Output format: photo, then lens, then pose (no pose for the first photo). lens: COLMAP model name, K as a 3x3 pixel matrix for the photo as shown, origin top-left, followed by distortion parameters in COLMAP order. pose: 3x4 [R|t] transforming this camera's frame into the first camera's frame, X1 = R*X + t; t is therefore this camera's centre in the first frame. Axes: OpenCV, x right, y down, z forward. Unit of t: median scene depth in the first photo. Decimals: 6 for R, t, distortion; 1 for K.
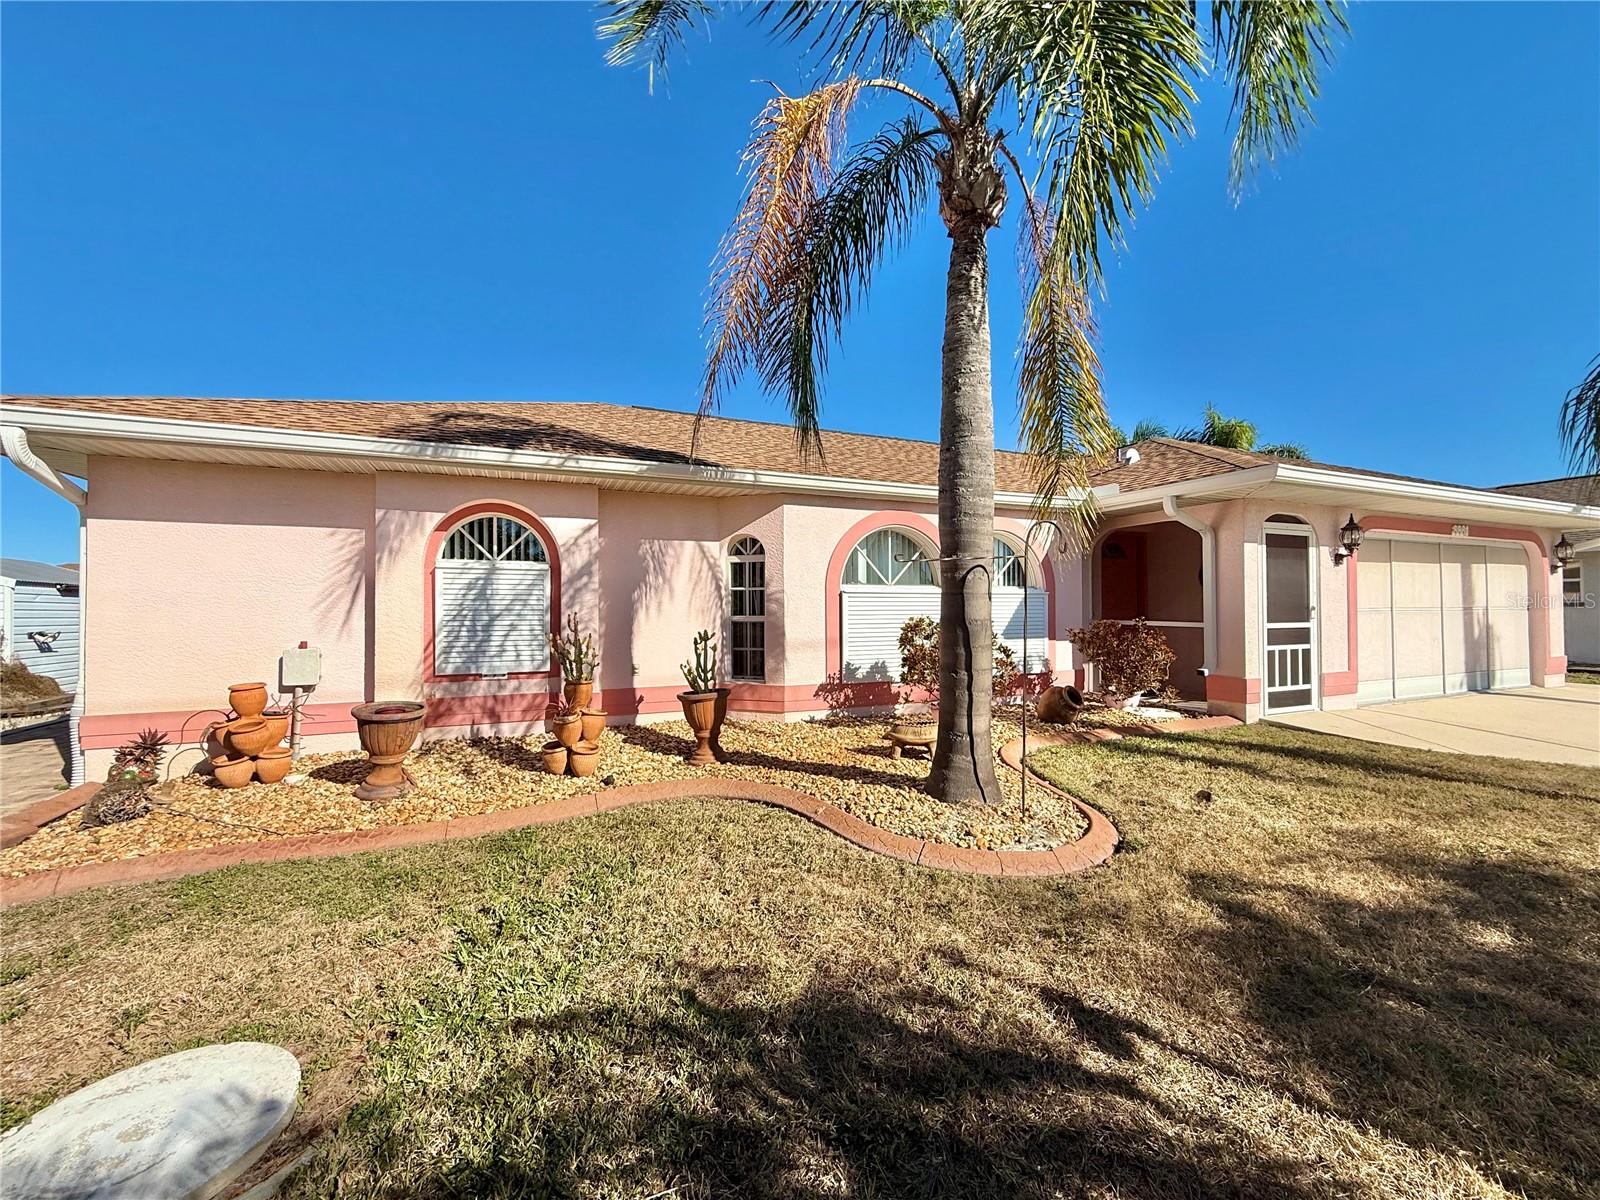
lens RADIAL K [[635.5, 0, 808.3], [0, 635.5, 603.3], [0, 0, 1]] dist [-0.001335, 0.000570]
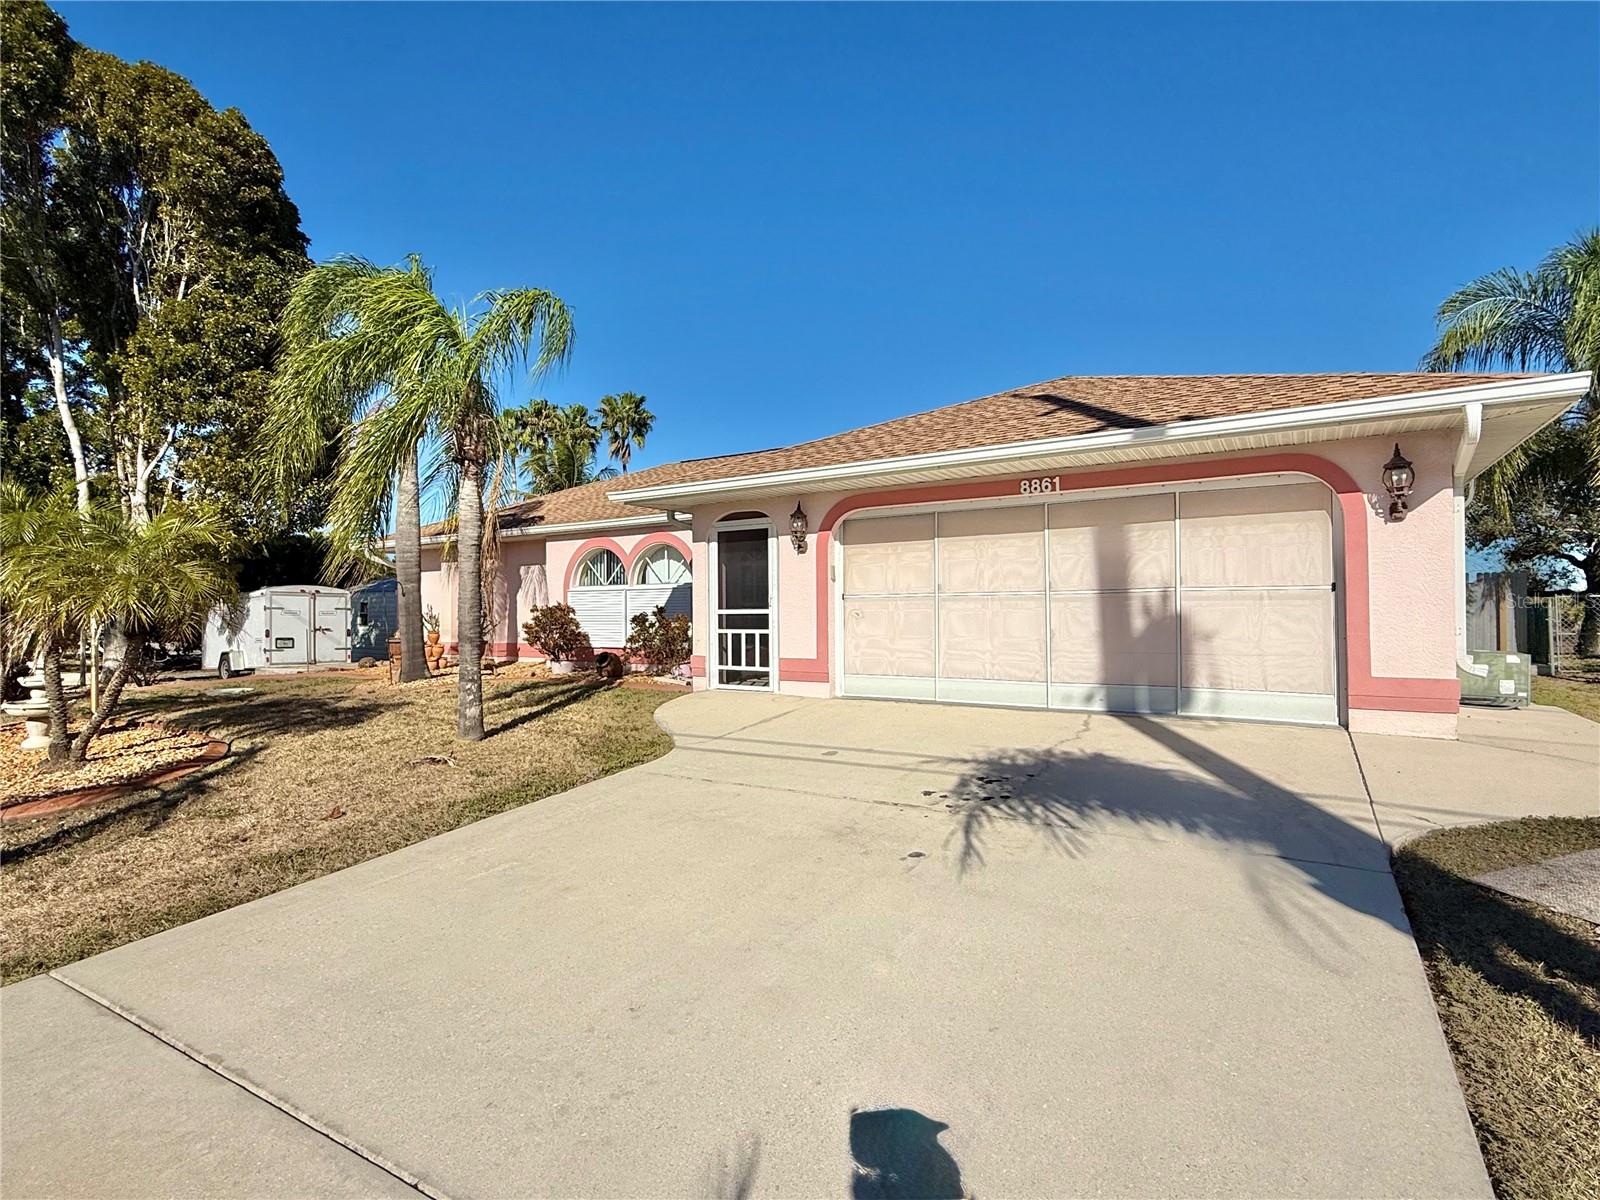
lens RADIAL K [[792.9, 0, 800.8], [0, 792.9, 600.3], [0, 0, 1]] dist [0.000114, -0.000030]
pose [[0.591433, -0.013980, -0.806233, 1.918790], [0.010560, 0.999898, -0.009592, 0.029069], [0.806285, -0.002841, 0.591521, 0.262460]]
